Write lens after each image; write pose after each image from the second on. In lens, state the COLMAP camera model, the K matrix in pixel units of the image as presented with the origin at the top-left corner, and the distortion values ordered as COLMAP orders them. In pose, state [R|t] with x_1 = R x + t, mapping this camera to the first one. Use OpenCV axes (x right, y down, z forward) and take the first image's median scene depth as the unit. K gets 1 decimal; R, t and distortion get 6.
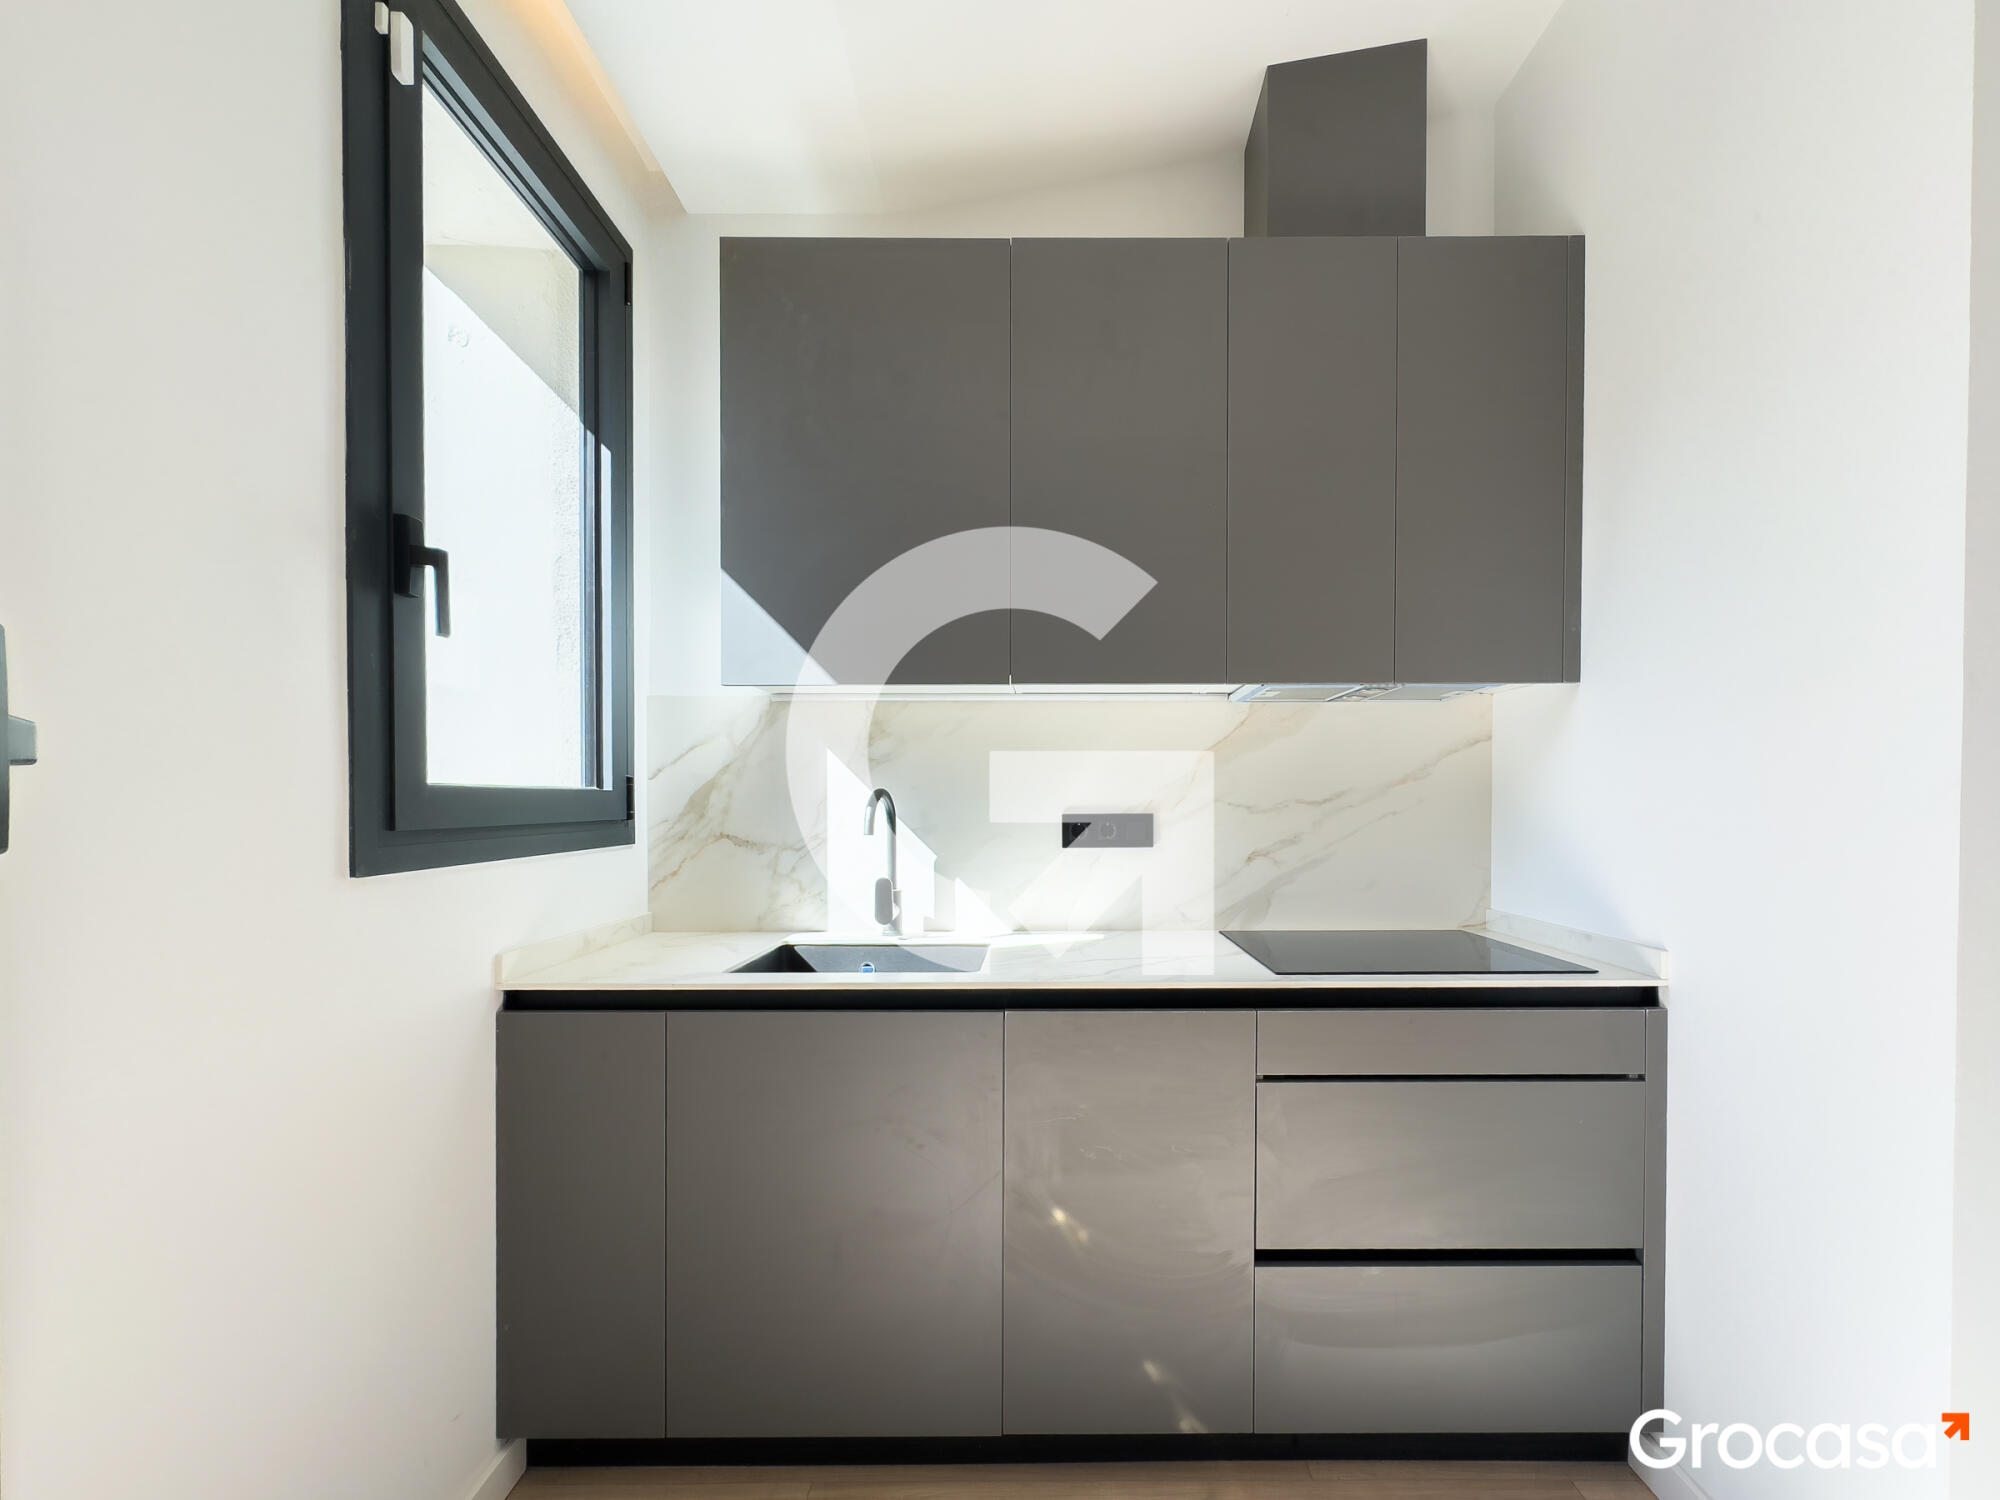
lens RADIAL K [[805.2, 0, 1009.7], [0, 805.2, 809.5], [0, 0, 1]] dist [-0.000286, 0.000018]
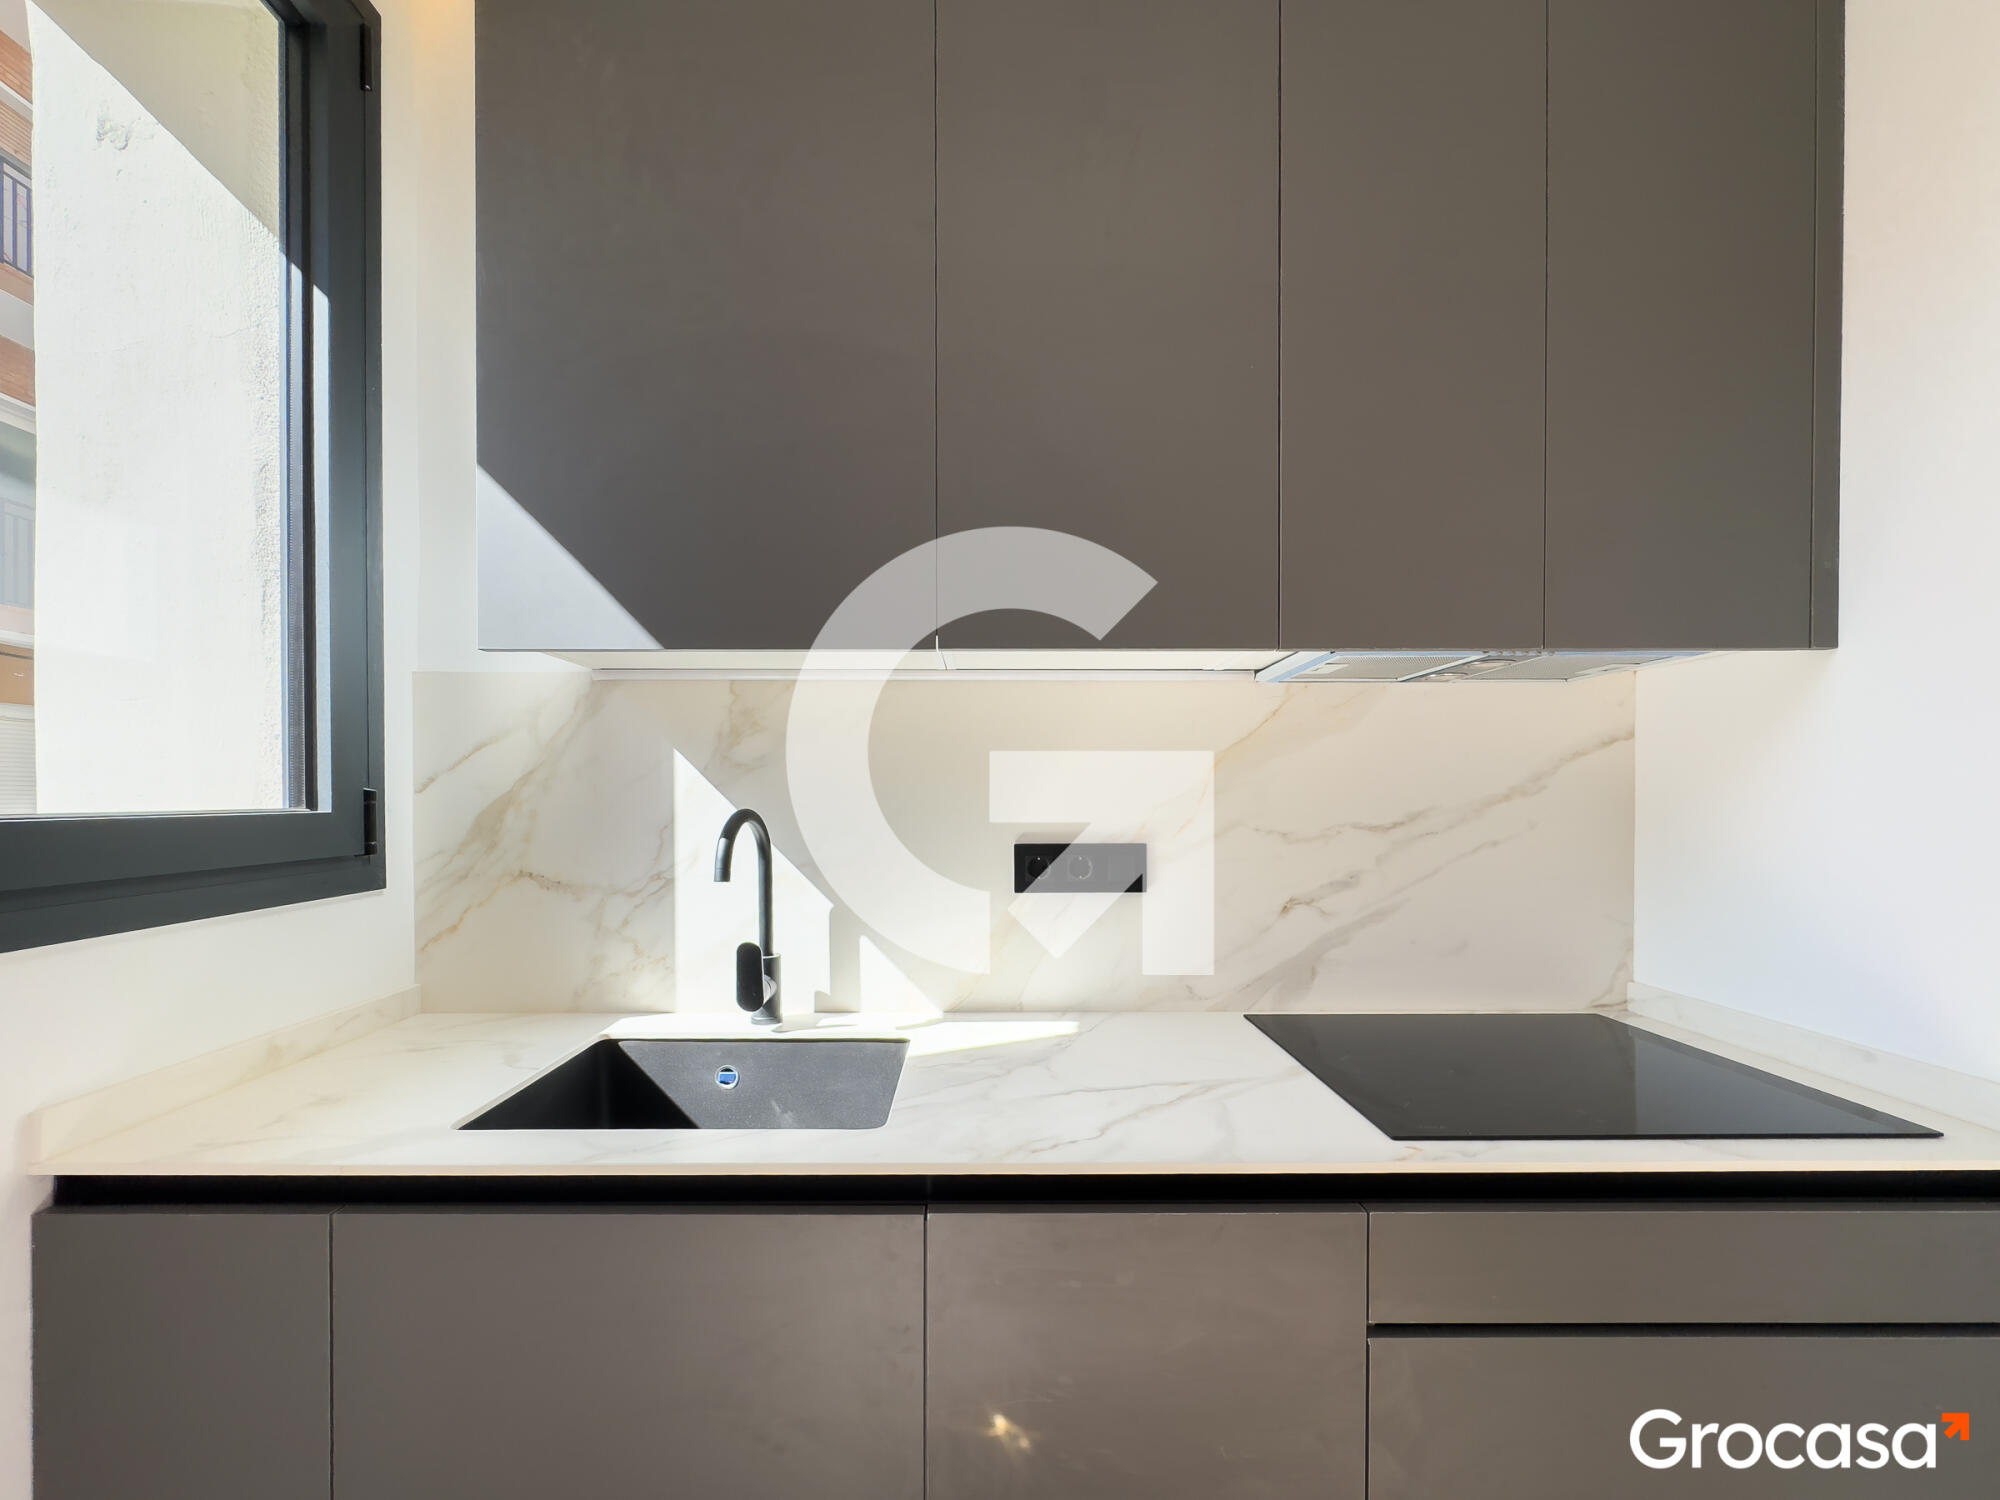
lens RADIAL K [[794.4, 0, 941.5], [0, 794.4, 787.1], [0, 0, 1]] dist [0.001316, 0.000028]
pose [[0.999998, 0.001937, -0.000599, 0.002627], [-0.001949, 0.999815, -0.019157, -0.030039], [0.000561, 0.019158, 0.999816, 0.319958]]
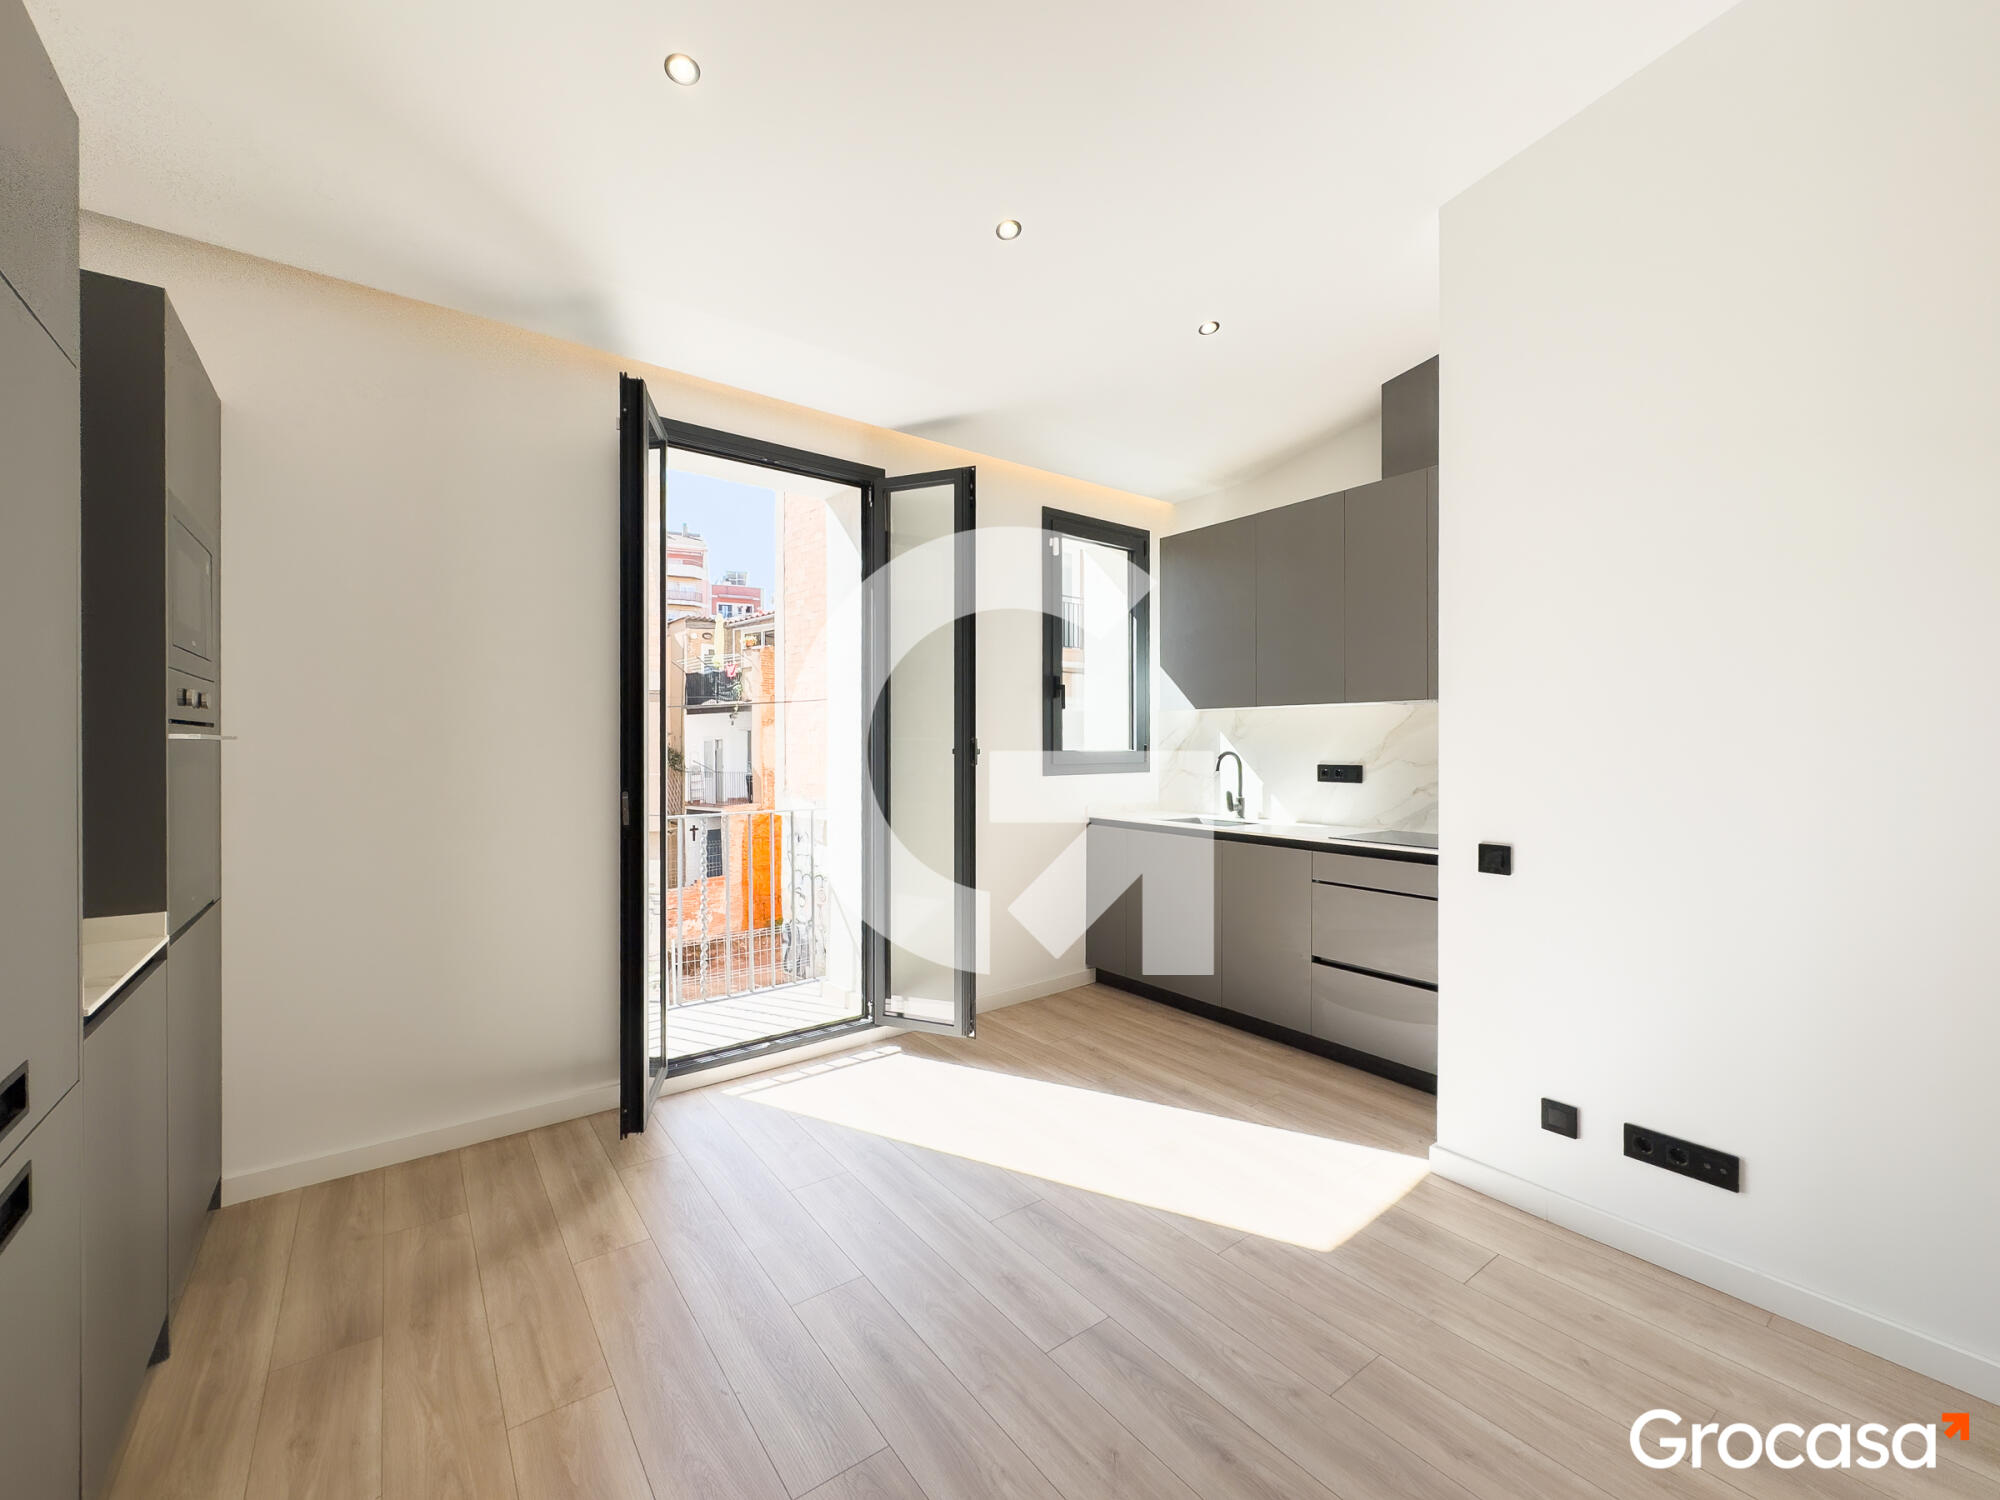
lens RADIAL K [[813.7, 0, 1000.0], [0, 813.7, 750.0], [0, 0, 1]] dist [0.000753, -0.000131]
pose [[0.602626, 0.010324, -0.797957, 1.200839], [-0.011497, 0.999925, 0.004254, -0.029433], [0.797941, 0.006610, 0.602700, -0.832840]]
